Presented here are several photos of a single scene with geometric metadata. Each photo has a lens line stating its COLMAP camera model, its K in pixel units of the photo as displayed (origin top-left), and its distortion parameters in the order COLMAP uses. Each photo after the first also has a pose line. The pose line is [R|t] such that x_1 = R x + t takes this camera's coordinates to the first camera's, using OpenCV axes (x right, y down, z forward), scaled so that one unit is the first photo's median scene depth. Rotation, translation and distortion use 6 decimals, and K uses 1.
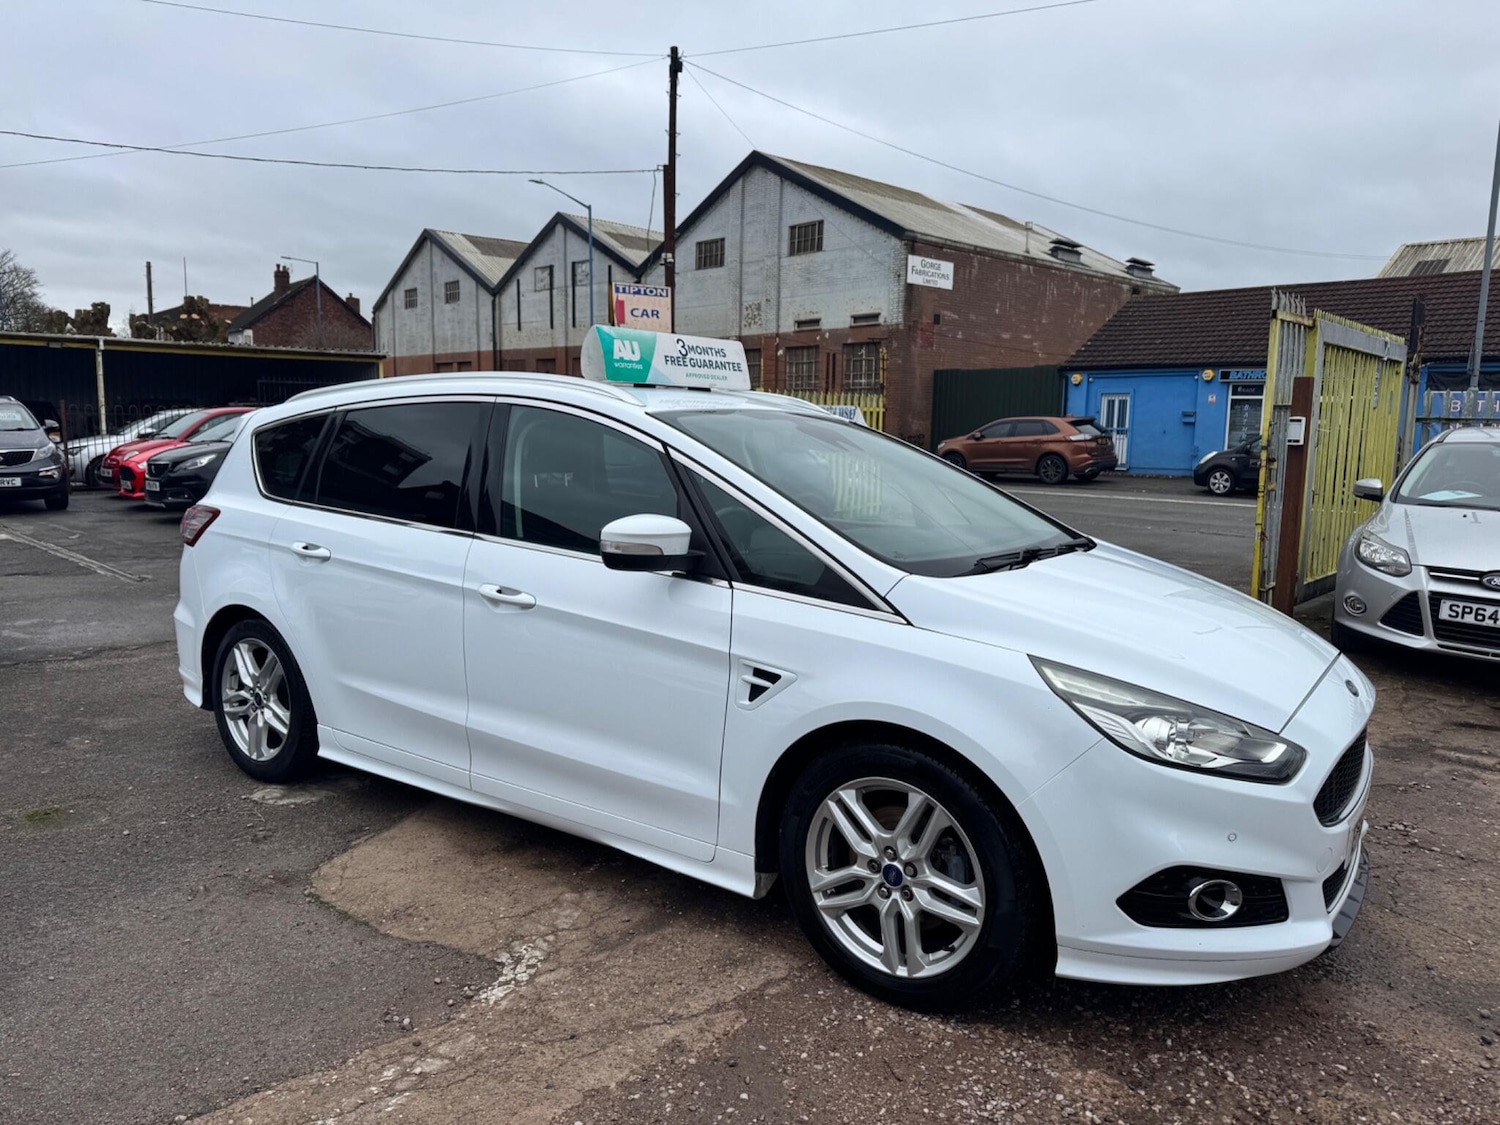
lens RADIAL K [[1055.9, 0, 747.4], [0, 1055.9, 556.9], [0, 0, 1]] dist [0.025979, -0.027744]
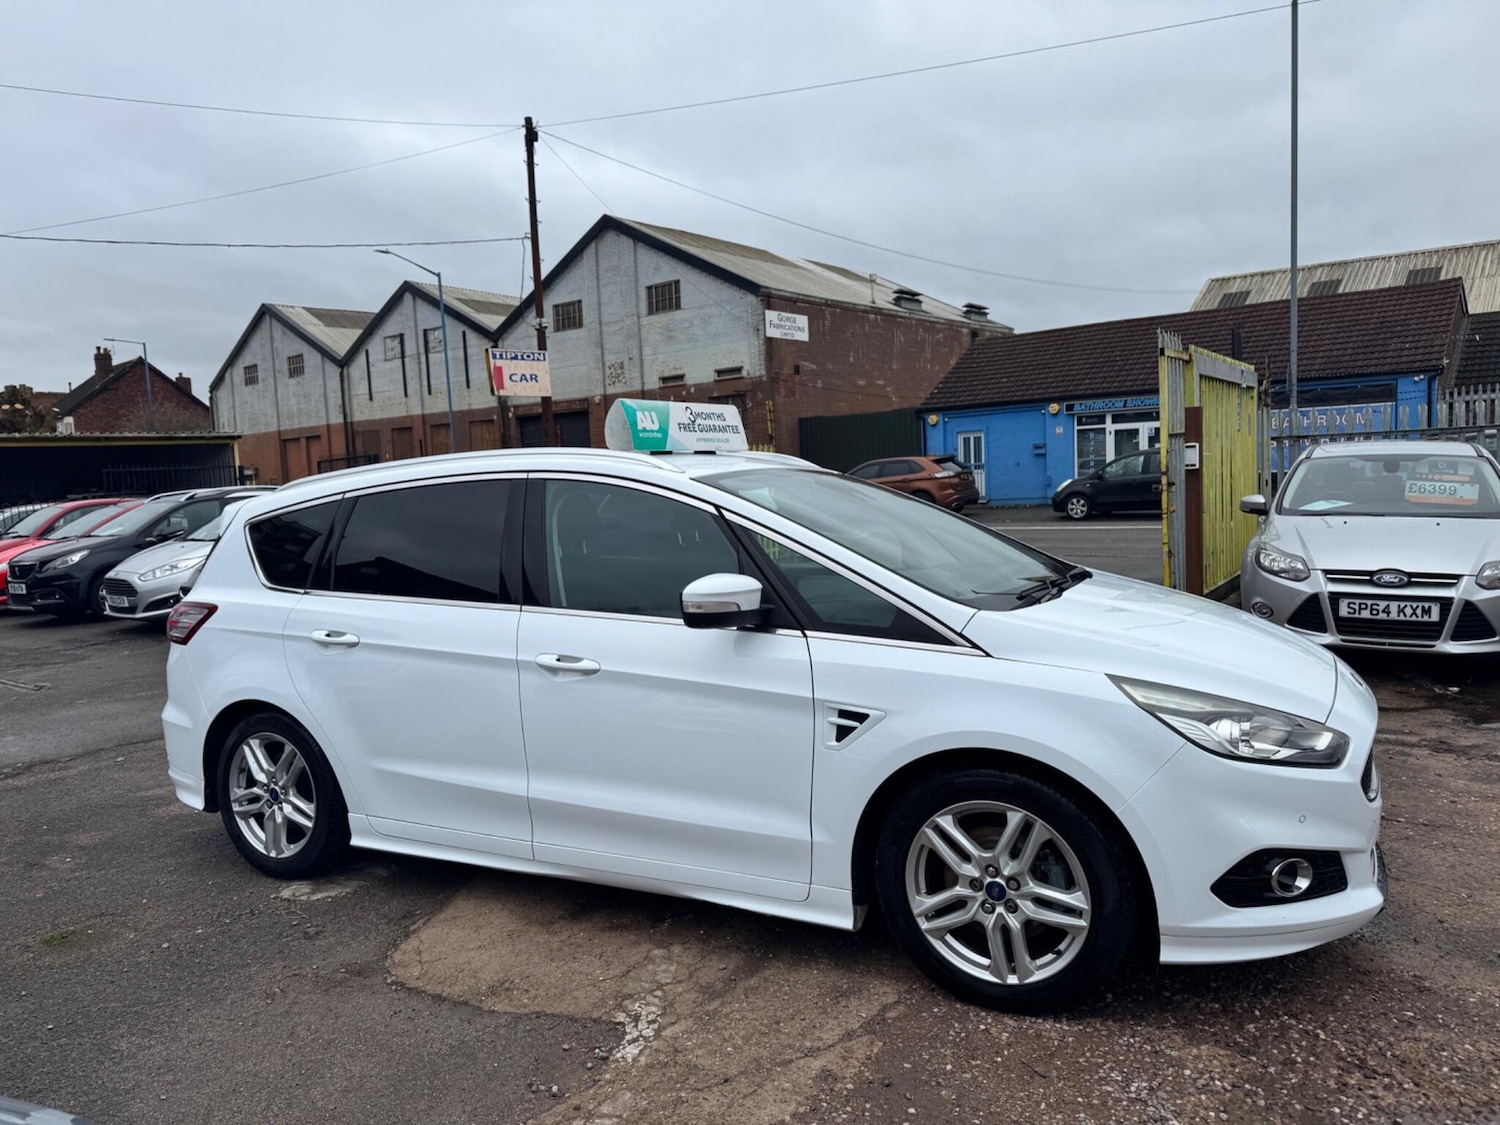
lens RADIAL K [[1055.9, 0, 741.2], [0, 1055.9, 555.8], [0, 0, 1]] dist [0.025979, -0.027744]
pose [[0.989141, -0.073651, 0.127184, -0.161937], [0.079976, 0.995765, -0.045350, -0.007134], [-0.123306, 0.055030, 0.990842, -0.039290]]
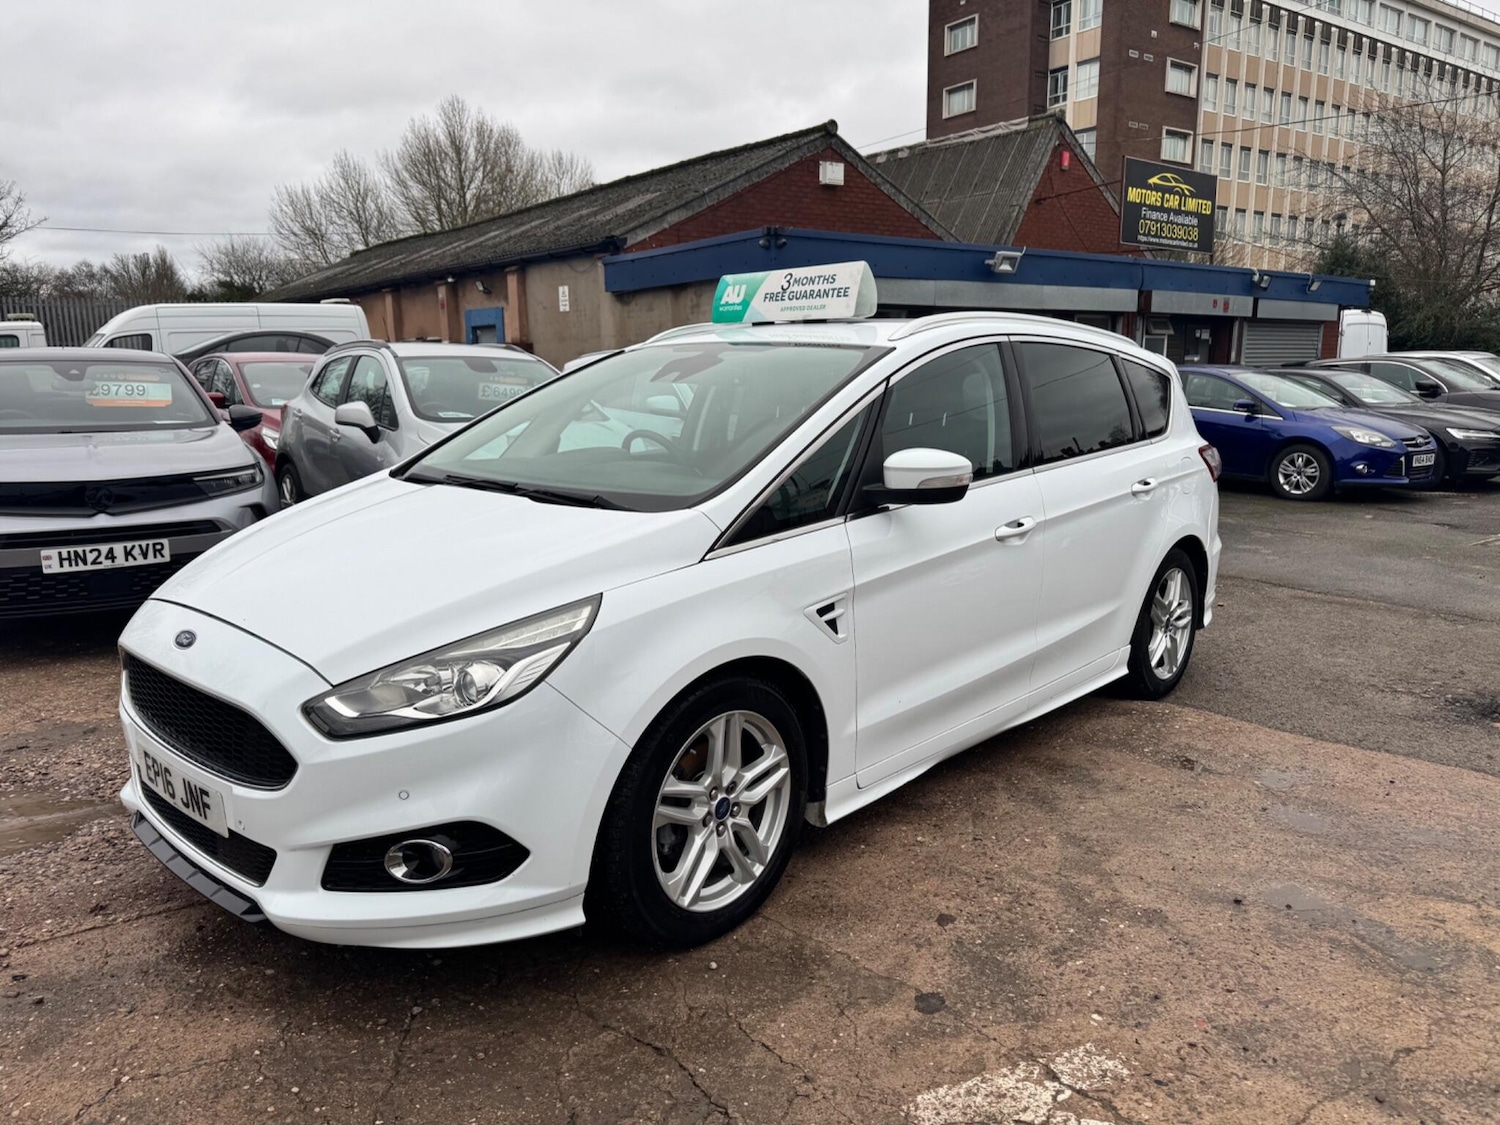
lens RADIAL K [[1055.9, 0, 751.4], [0, 1055.9, 555.8], [0, 0, 1]] dist [0.025979, -0.027744]
pose [[-0.133445, 0.152737, -0.979216, 1.016065], [-0.122558, 0.977926, 0.169237, -0.113045], [0.983449, 0.142595, -0.111780, 1.160774]]
